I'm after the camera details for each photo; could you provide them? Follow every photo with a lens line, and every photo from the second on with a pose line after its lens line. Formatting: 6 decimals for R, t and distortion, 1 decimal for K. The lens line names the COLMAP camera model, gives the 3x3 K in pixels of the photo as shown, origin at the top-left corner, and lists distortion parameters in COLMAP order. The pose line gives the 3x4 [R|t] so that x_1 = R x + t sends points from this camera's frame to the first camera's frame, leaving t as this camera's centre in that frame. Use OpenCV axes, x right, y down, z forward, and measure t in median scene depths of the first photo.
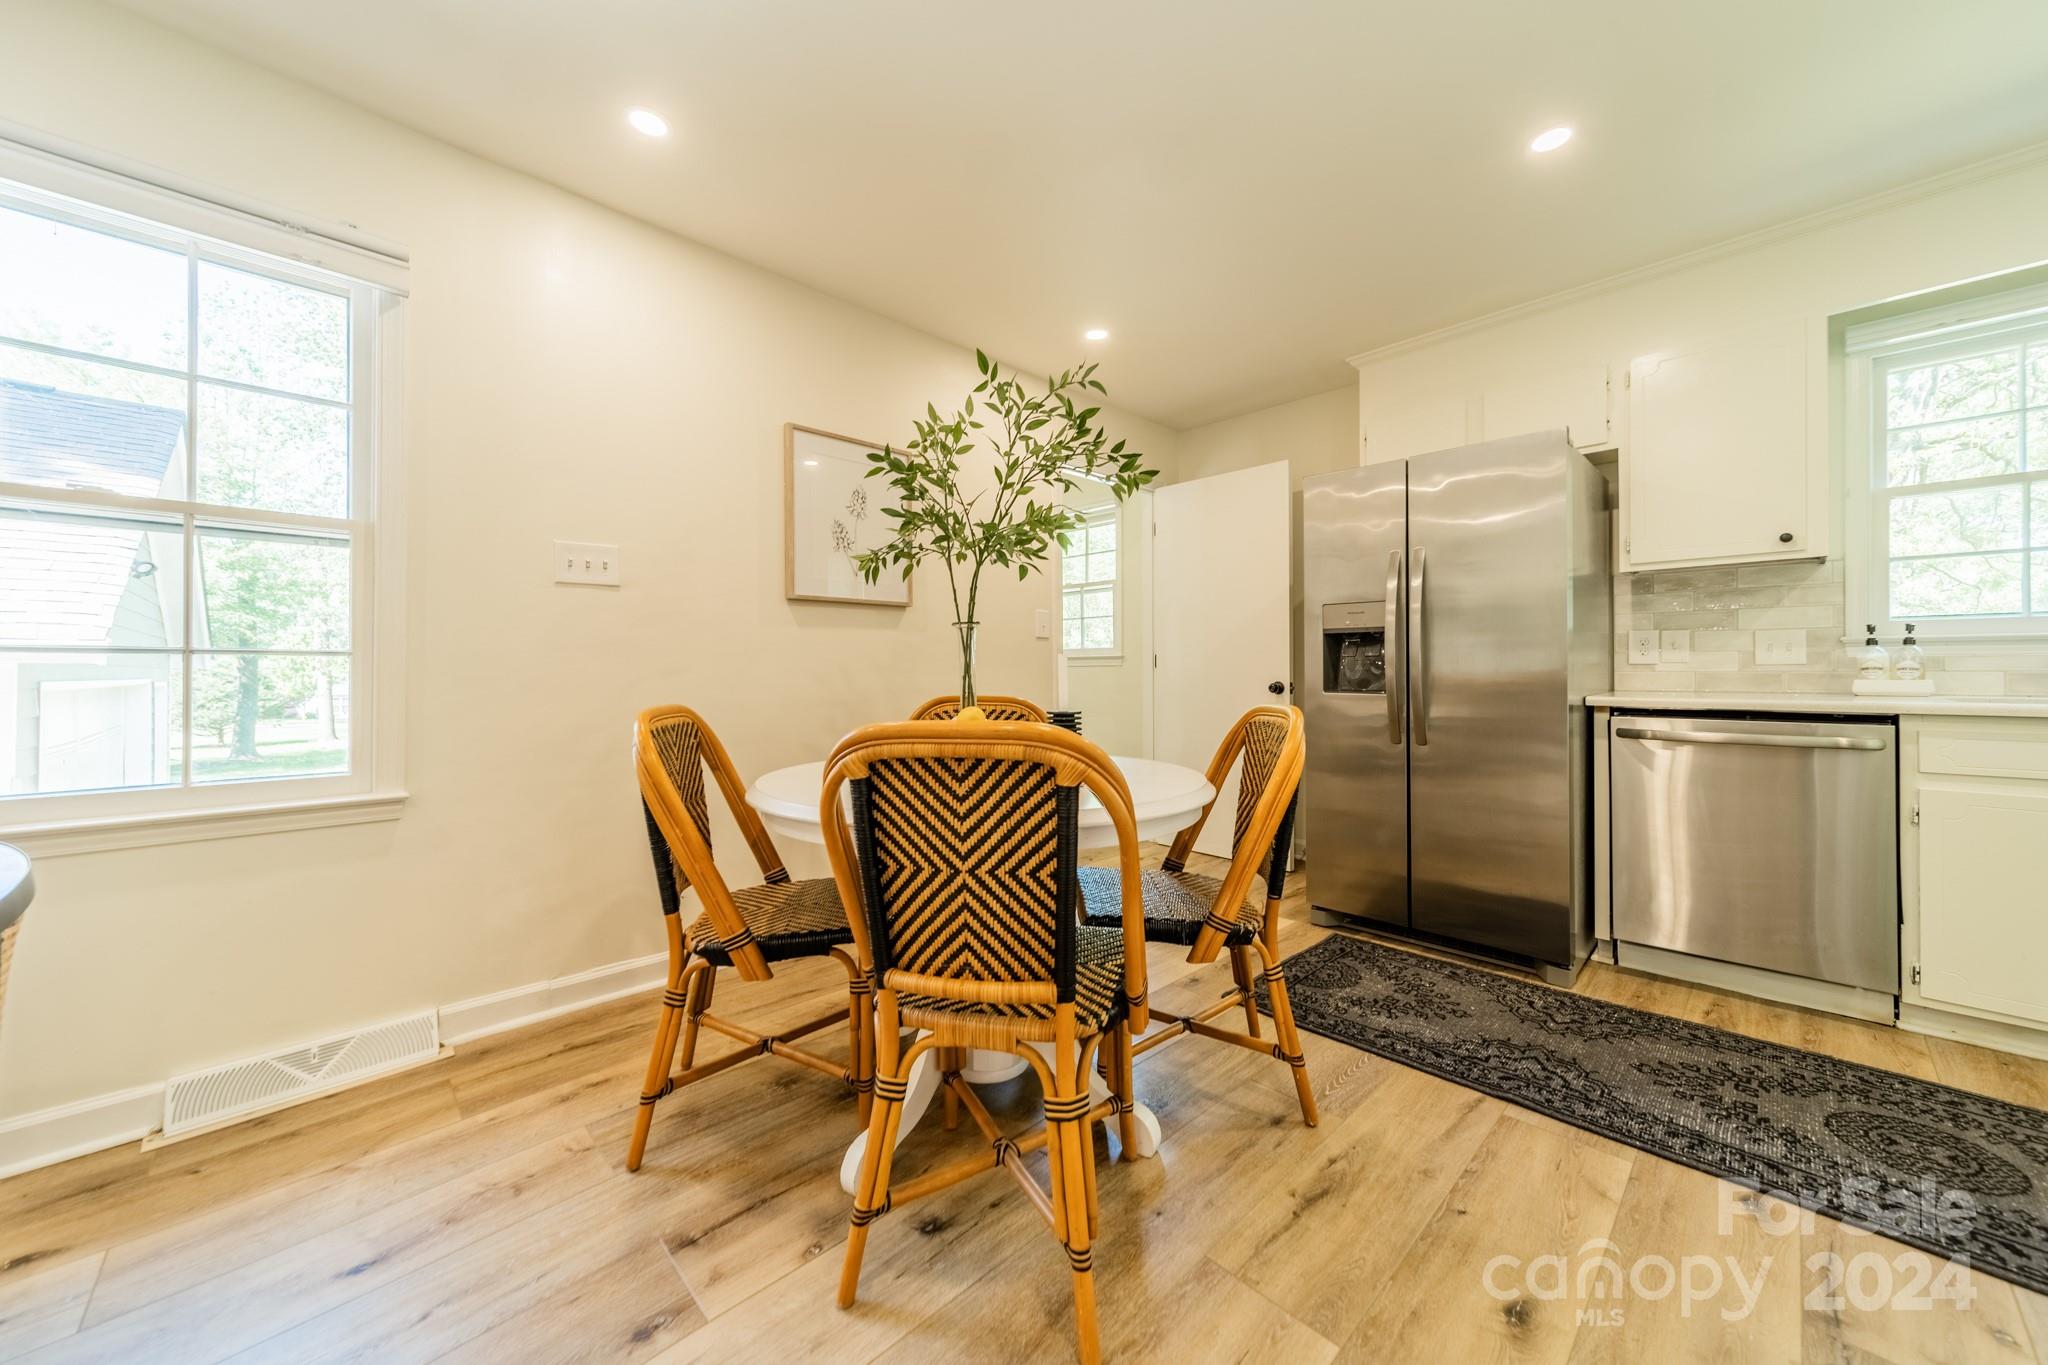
lens RADIAL K [[729.7, 0, 1024.6], [0, 729.7, 669.0], [0, 0, 1]] dist [0.010429, -0.000162]
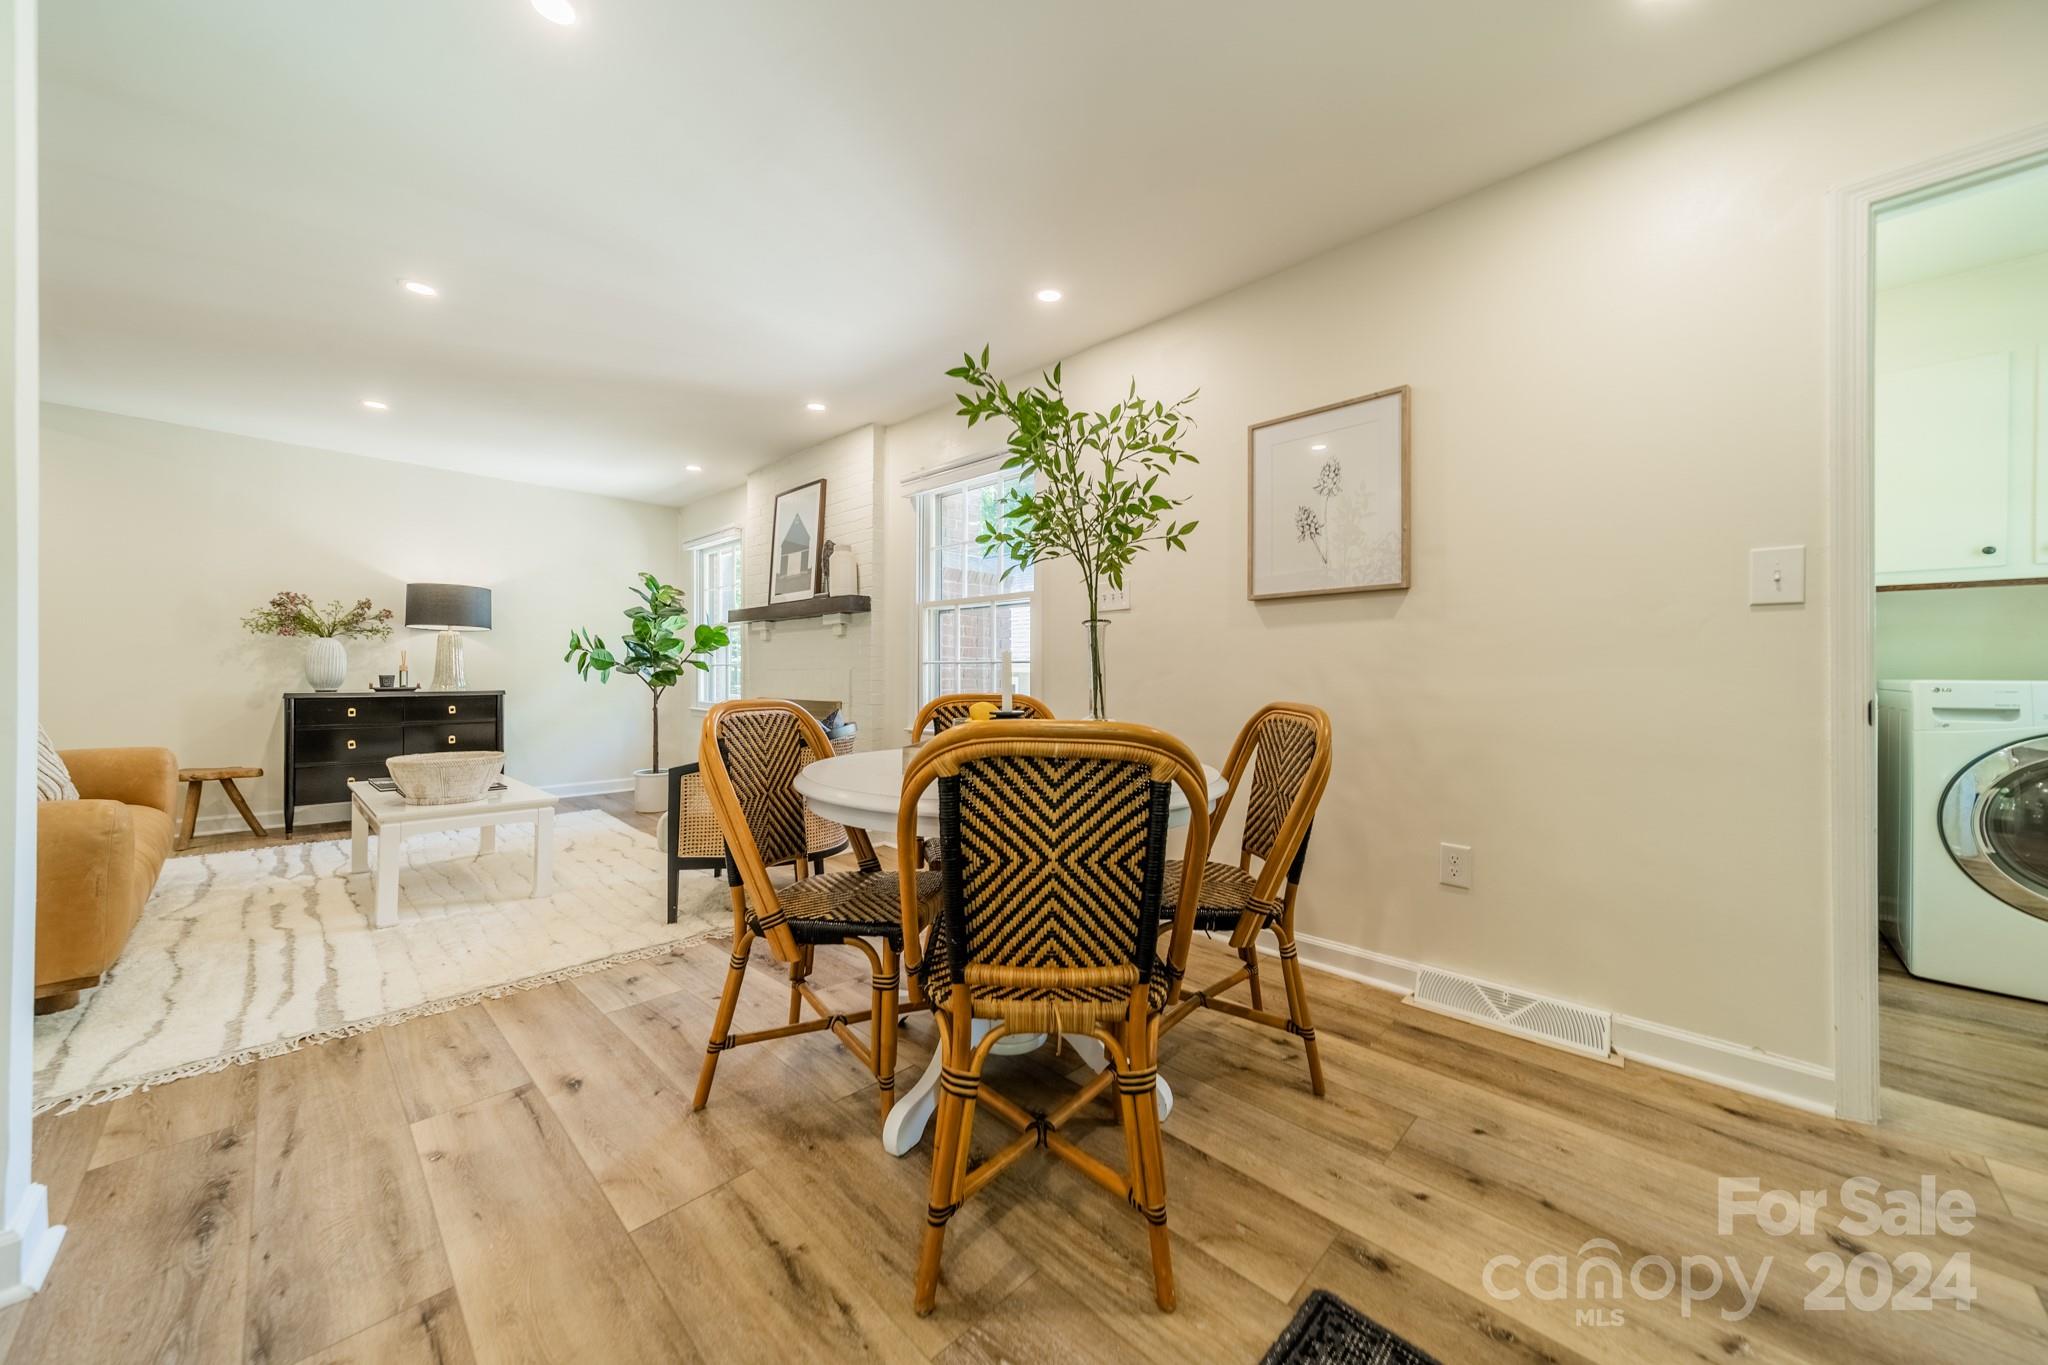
lens RADIAL K [[724.8, 0, 1021.9], [0, 724.8, 671.1], [0, 0, 1]] dist [0.006261, 0.000305]
pose [[0.033157, -0.003569, -0.999444, 0.720796], [-0.000238, 0.999994, -0.003579, 0.005397], [0.999450, 0.000357, 0.033156, 0.704266]]
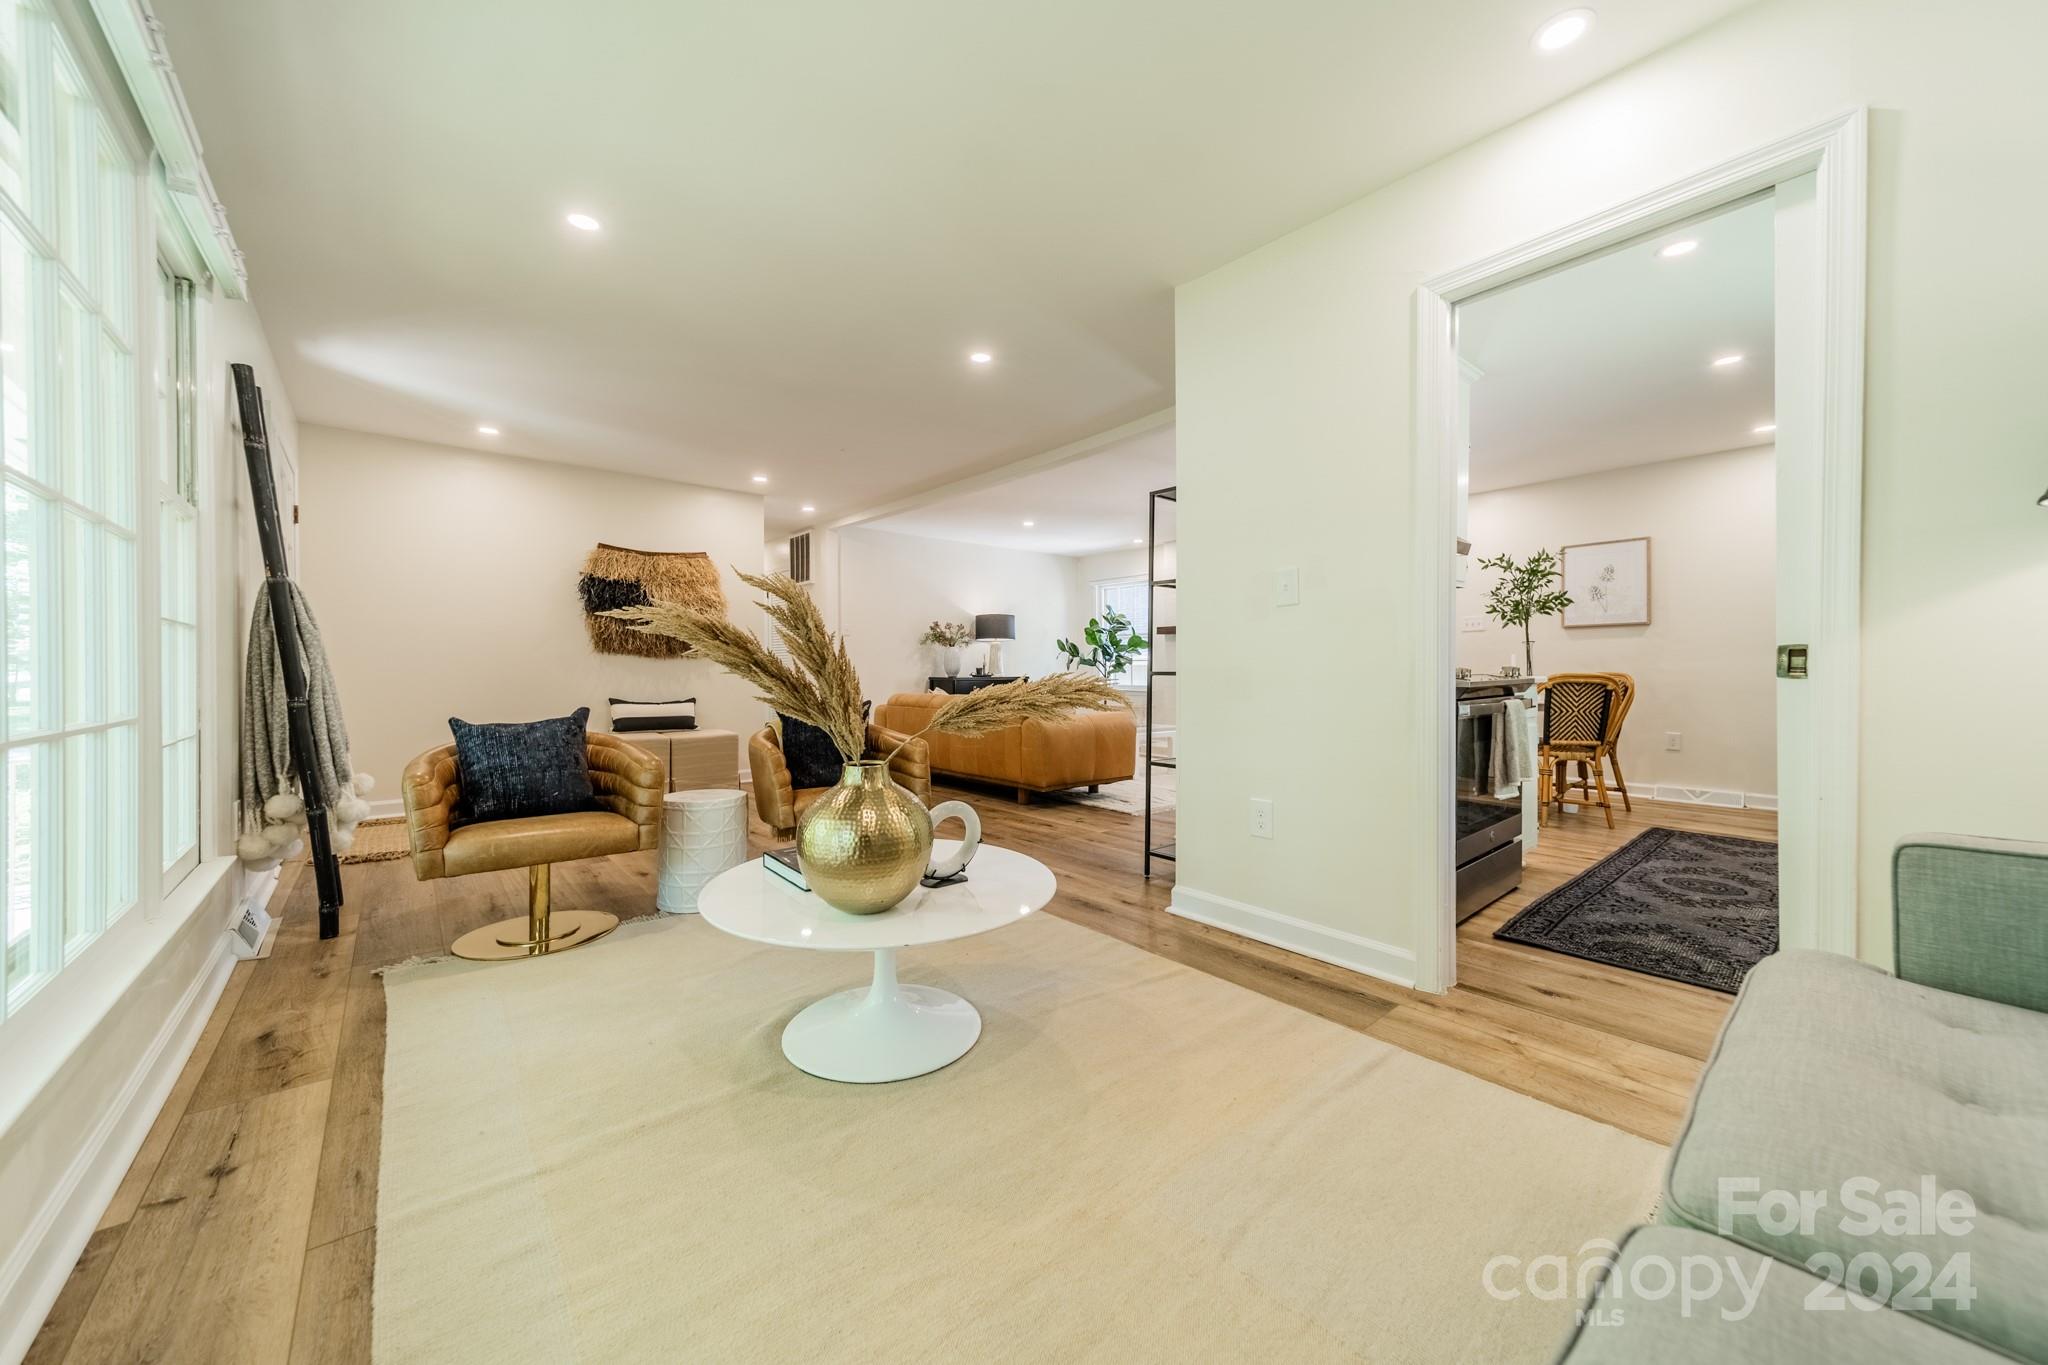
lens RADIAL K [[735.9, 0, 1029.4], [0, 735.9, 673.8], [0, 0, 1]] dist [0.008025, -0.000015]
pose [[-0.065022, 0.008202, -0.997850, 2.125815], [0.007642, 0.999941, 0.007722, 0.013106], [0.997855, -0.007124, -0.065081, -0.470907]]
